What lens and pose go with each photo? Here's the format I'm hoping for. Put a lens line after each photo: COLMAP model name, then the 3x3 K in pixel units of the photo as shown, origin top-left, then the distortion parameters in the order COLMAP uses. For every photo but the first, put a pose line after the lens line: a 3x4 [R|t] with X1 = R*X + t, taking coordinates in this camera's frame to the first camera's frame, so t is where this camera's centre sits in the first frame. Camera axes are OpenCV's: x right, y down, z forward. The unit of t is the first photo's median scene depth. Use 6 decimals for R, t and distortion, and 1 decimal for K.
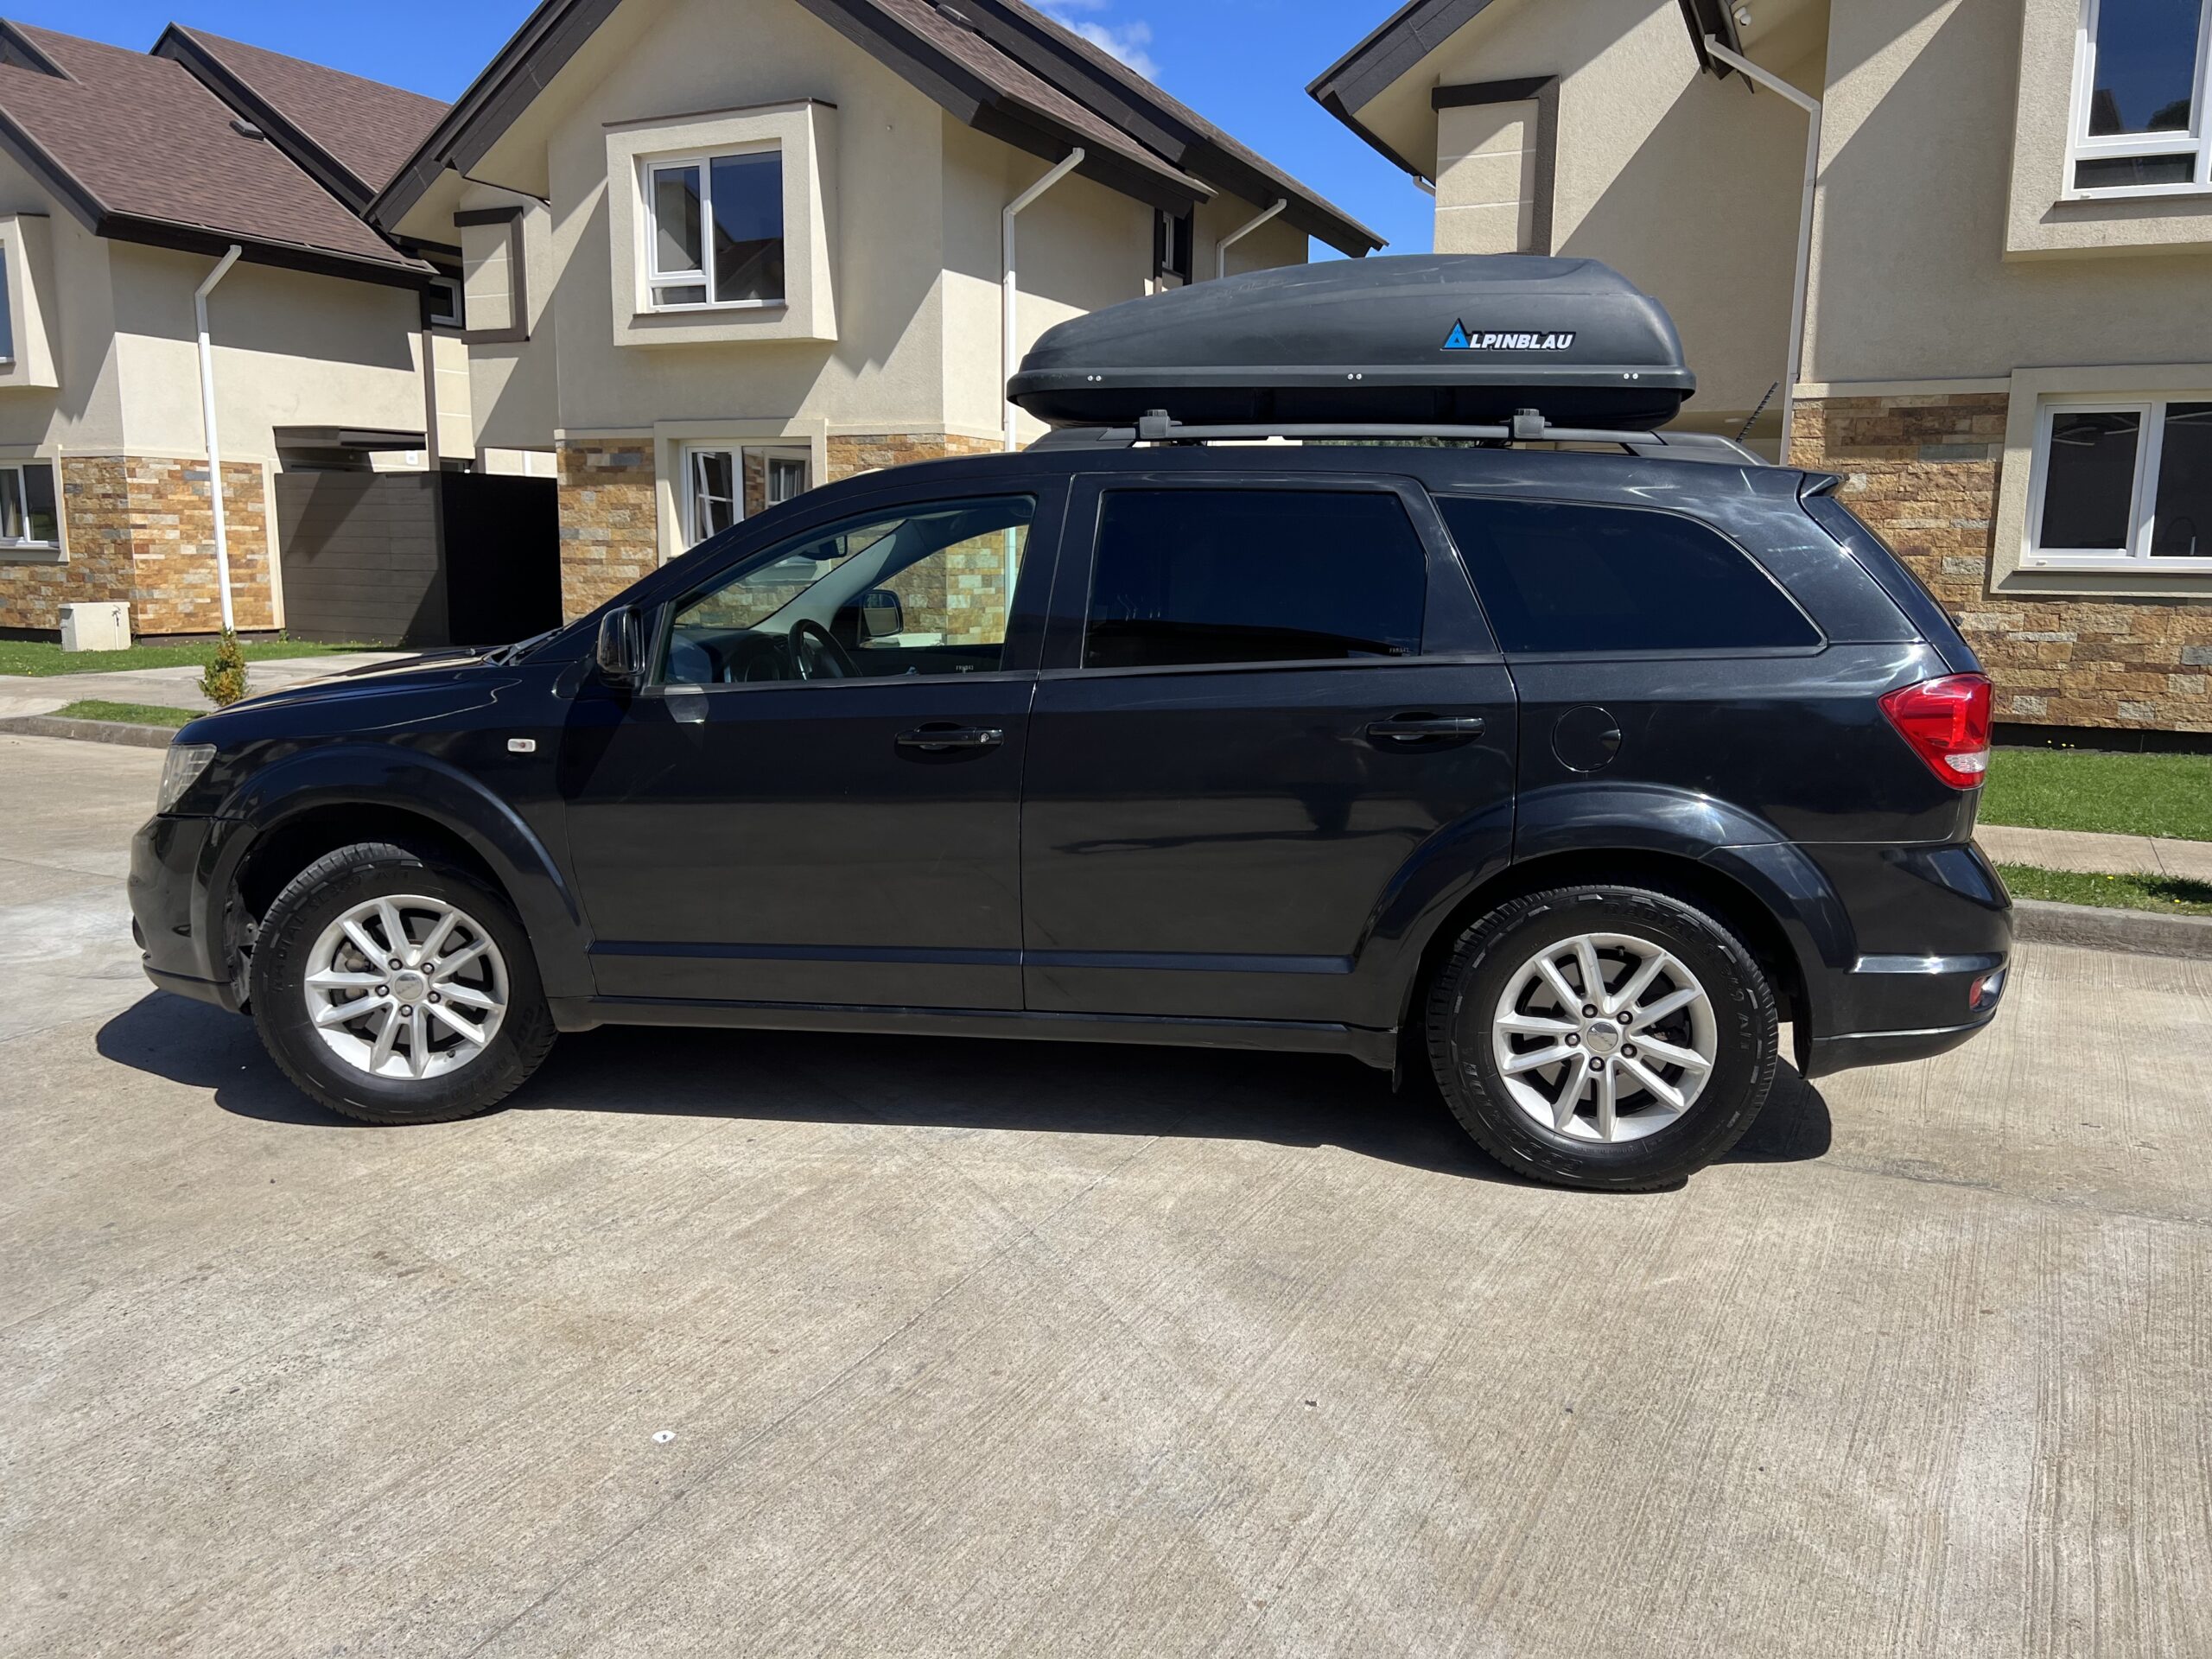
lens RADIAL K [[1662.2, 0, 1107.6], [0, 1662.2, 824.2], [0, 0, 1]] dist [0.041433, -0.043104]
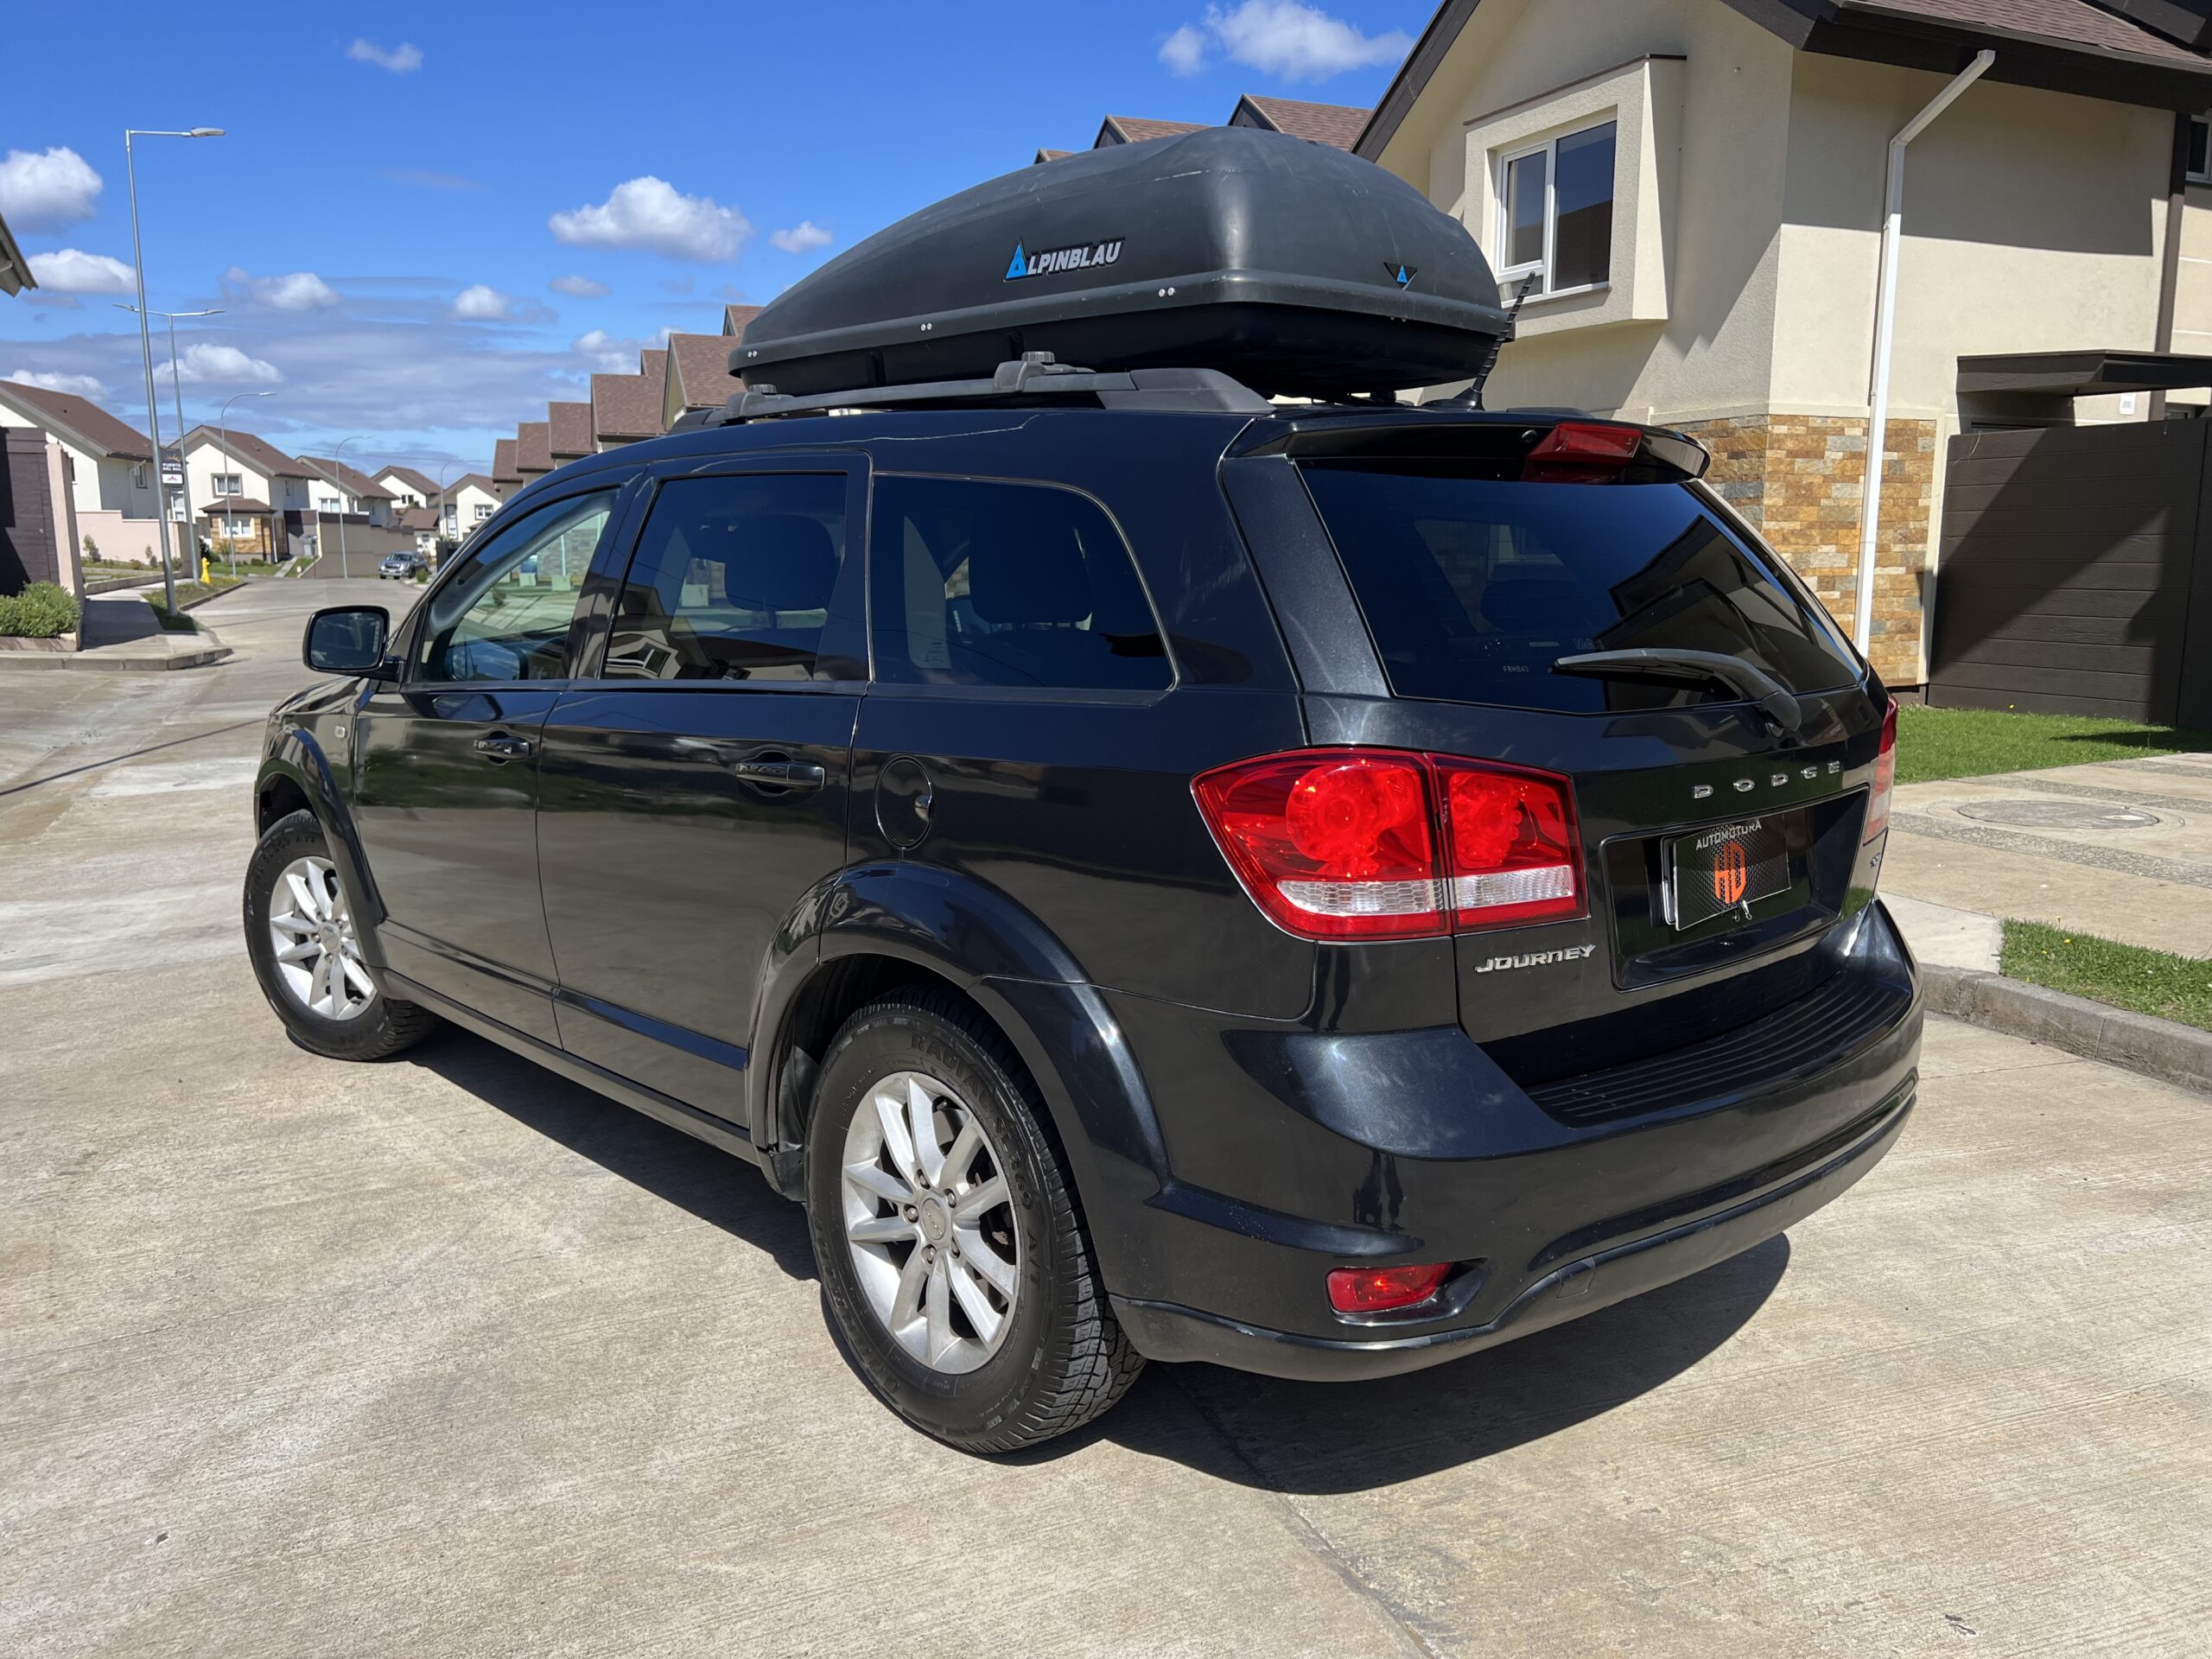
lens RADIAL K [[1662.2, 0, 1106.8], [0, 1662.2, 825.0], [0, 0, 1]] dist [0.041433, -0.043104]
pose [[0.780333, 0.090105, -0.618839, 0.689867], [-0.091662, 0.995358, 0.029346, -0.061601], [0.618611, 0.033824, 0.784969, 0.418774]]
